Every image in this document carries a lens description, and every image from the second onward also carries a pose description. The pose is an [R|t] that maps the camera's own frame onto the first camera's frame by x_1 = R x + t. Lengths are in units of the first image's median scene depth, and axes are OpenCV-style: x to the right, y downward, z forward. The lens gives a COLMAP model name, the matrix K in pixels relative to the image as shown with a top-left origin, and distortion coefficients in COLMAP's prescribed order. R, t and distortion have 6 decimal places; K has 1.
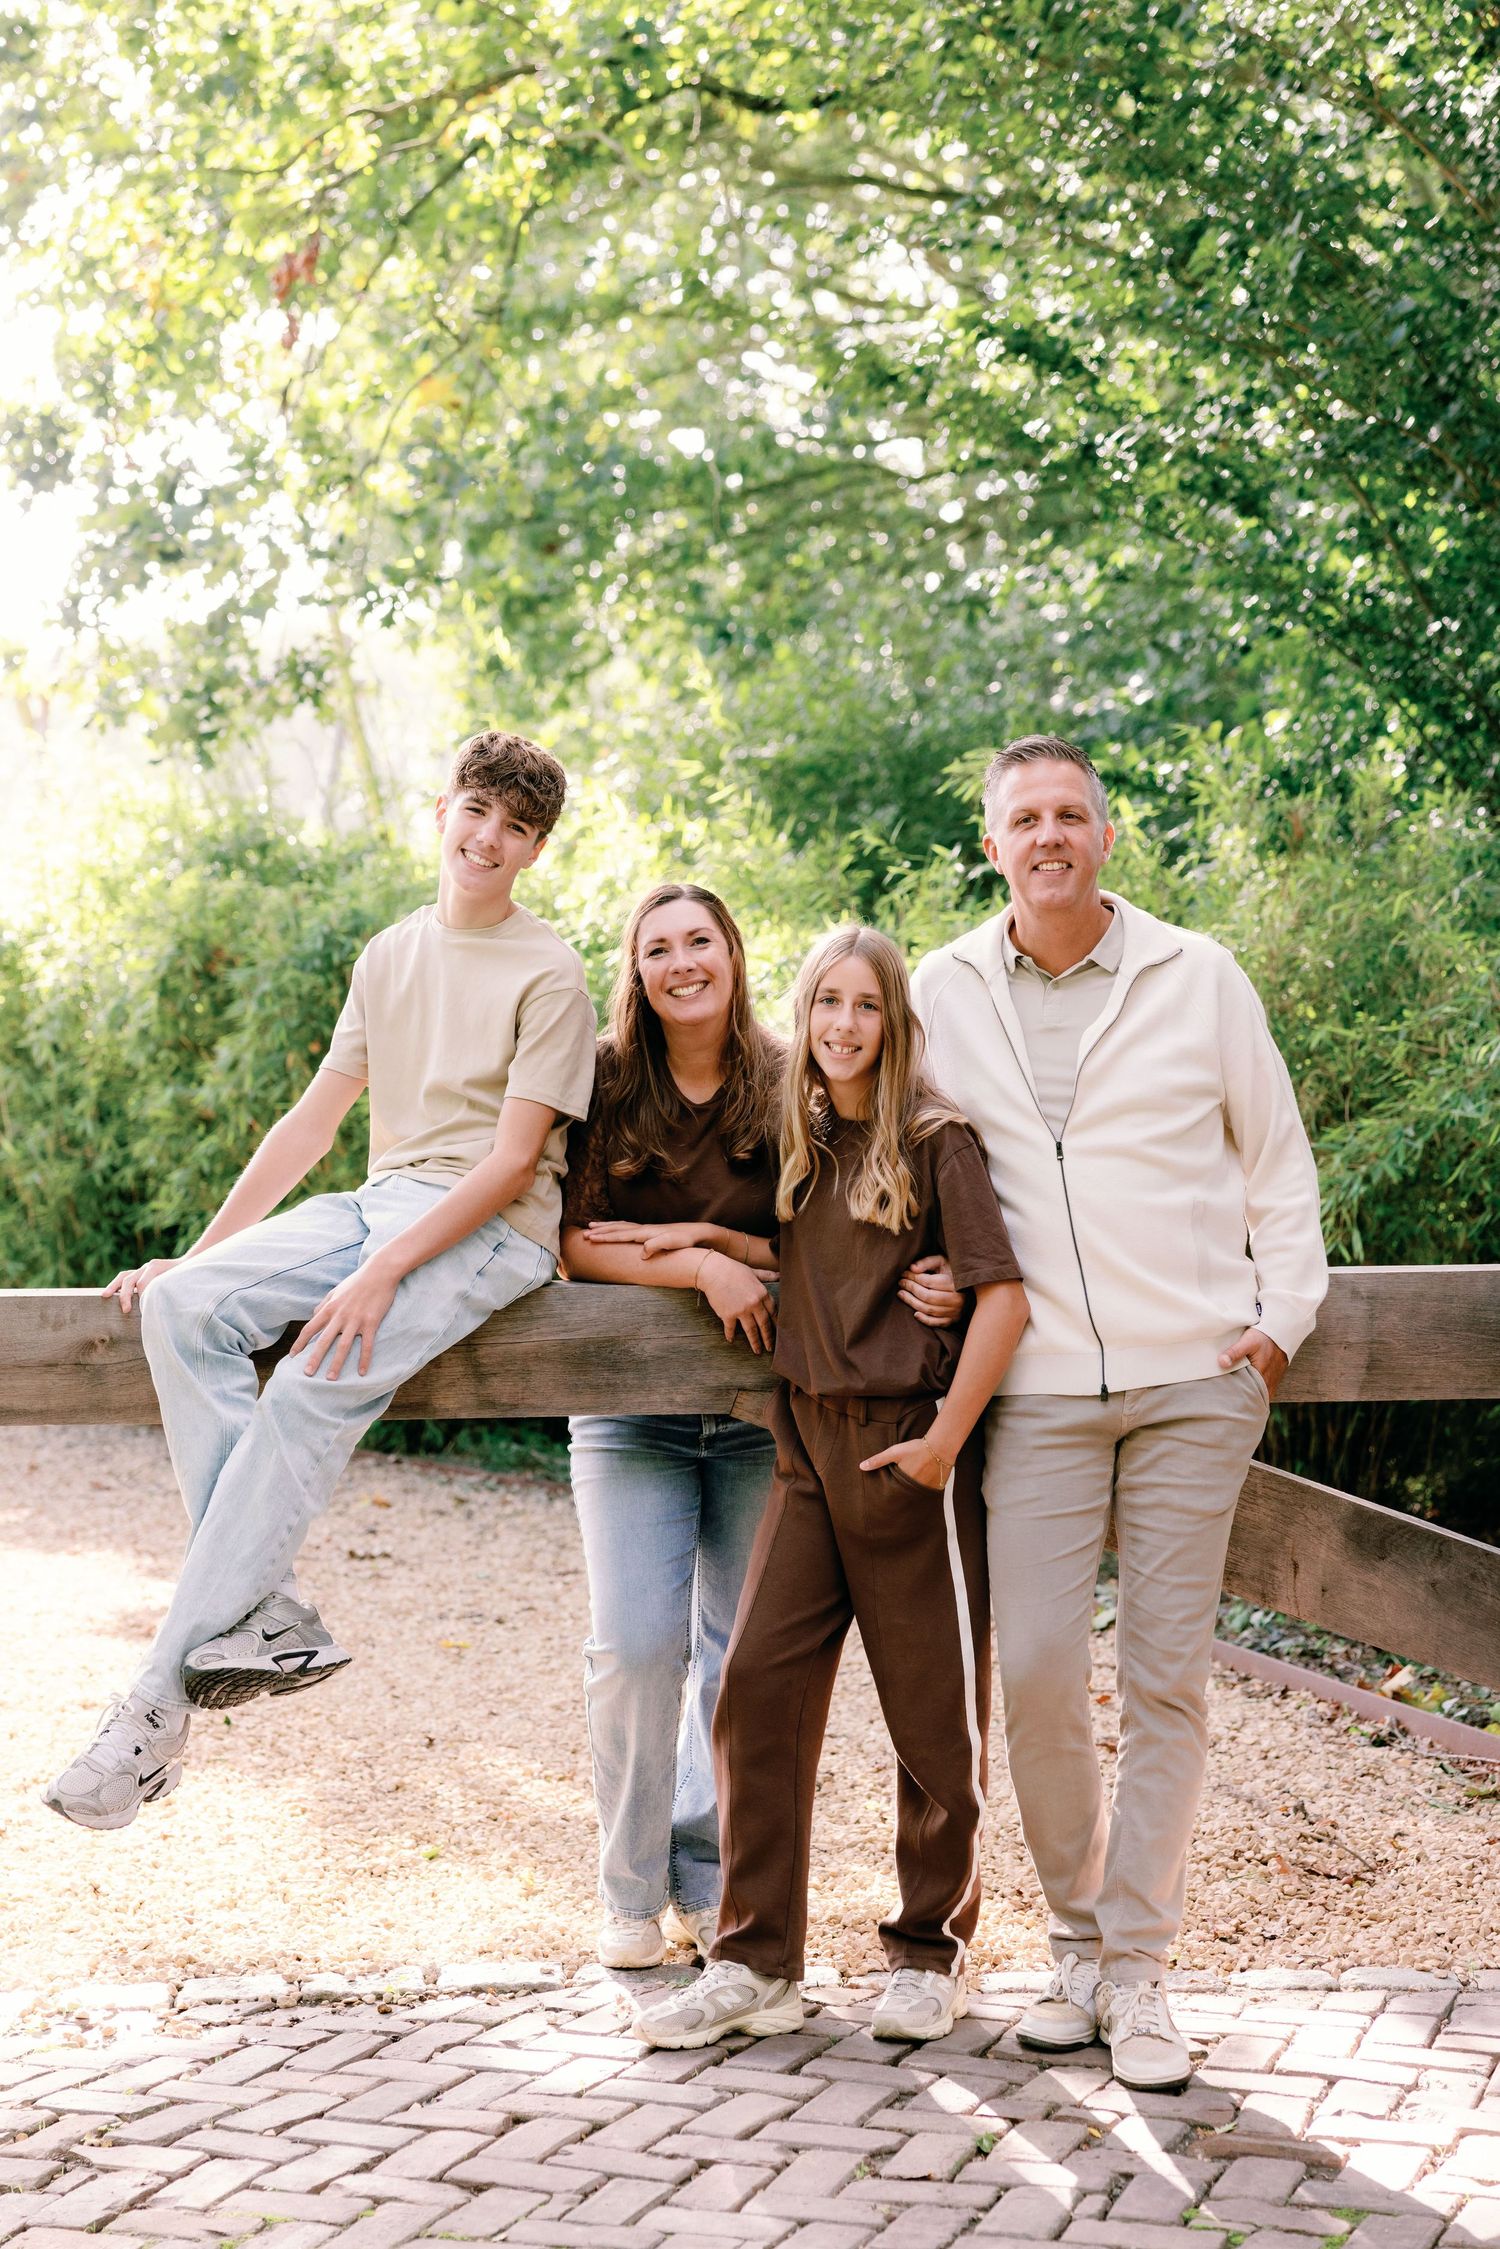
lens RADIAL K [[4016.6, 0, 745.4], [0, 4016.6, 997.8], [0, 0, 1]] dist [0.025178, -0.015533]
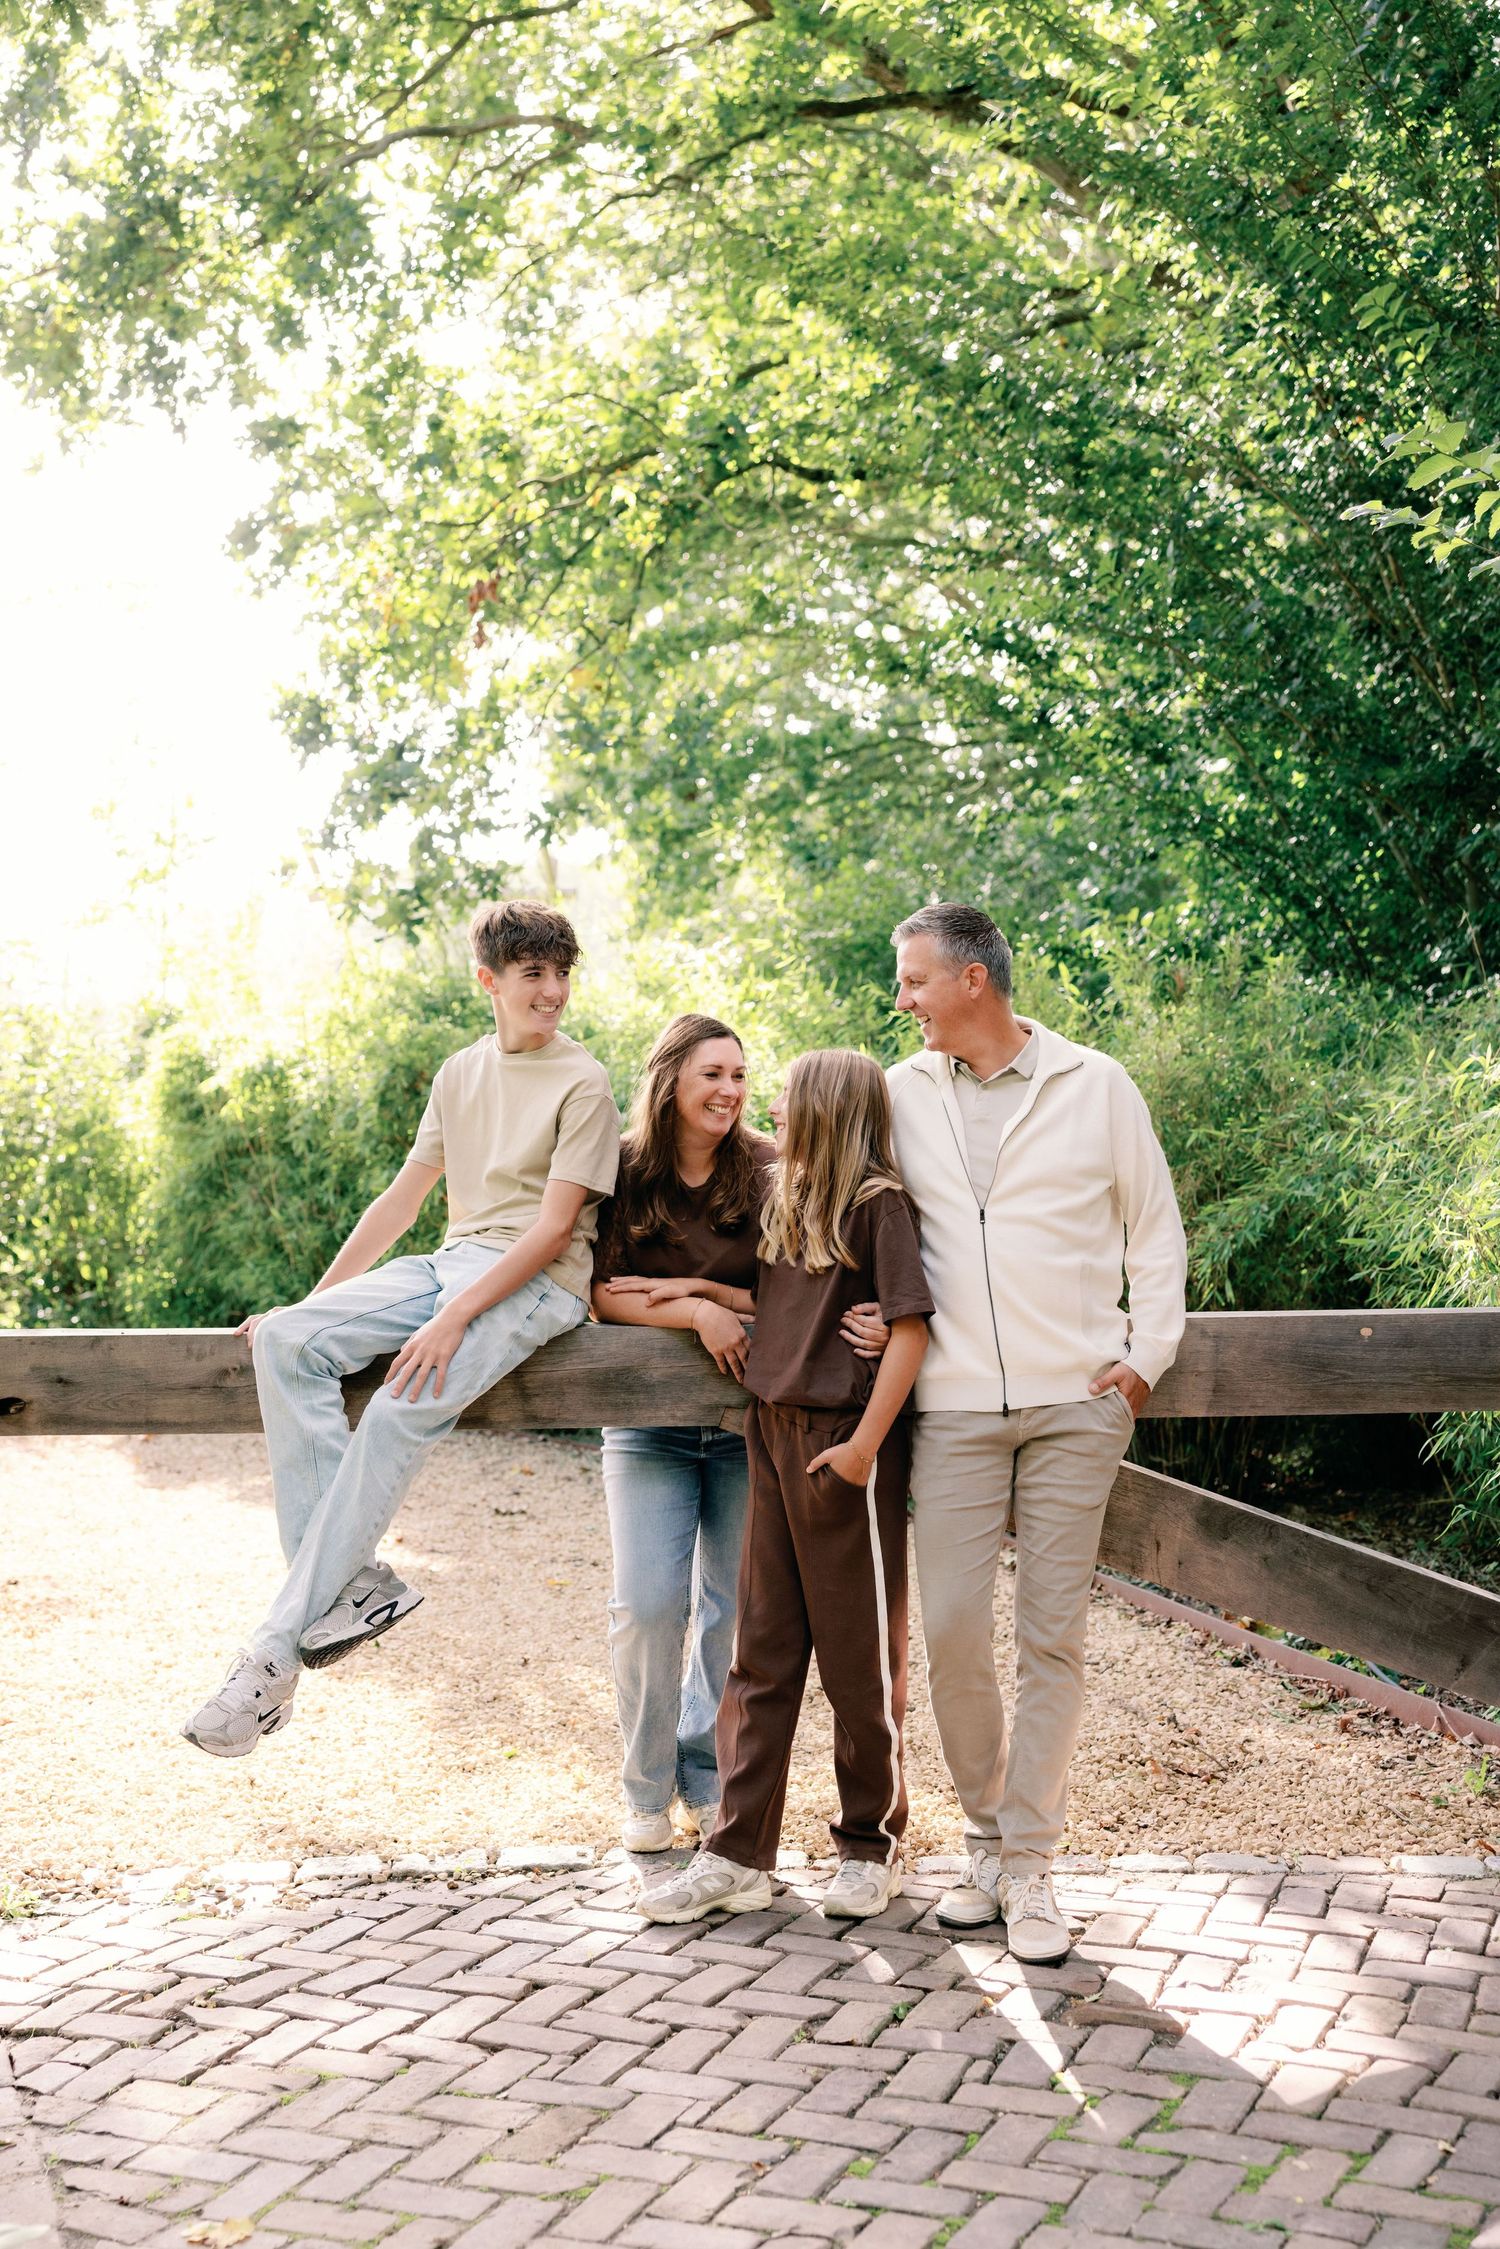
lens RADIAL K [[2711.2, 0, 788.4], [0, 2711.2, 1076.7], [0, 0, 1]] dist [0.005987, 0.019604]
pose [[0.999767, -0.000868, -0.021560, 0.037022], [0.000615, 0.999931, -0.011766, 0.001378], [0.021569, 0.011750, 0.999698, 0.124887]]
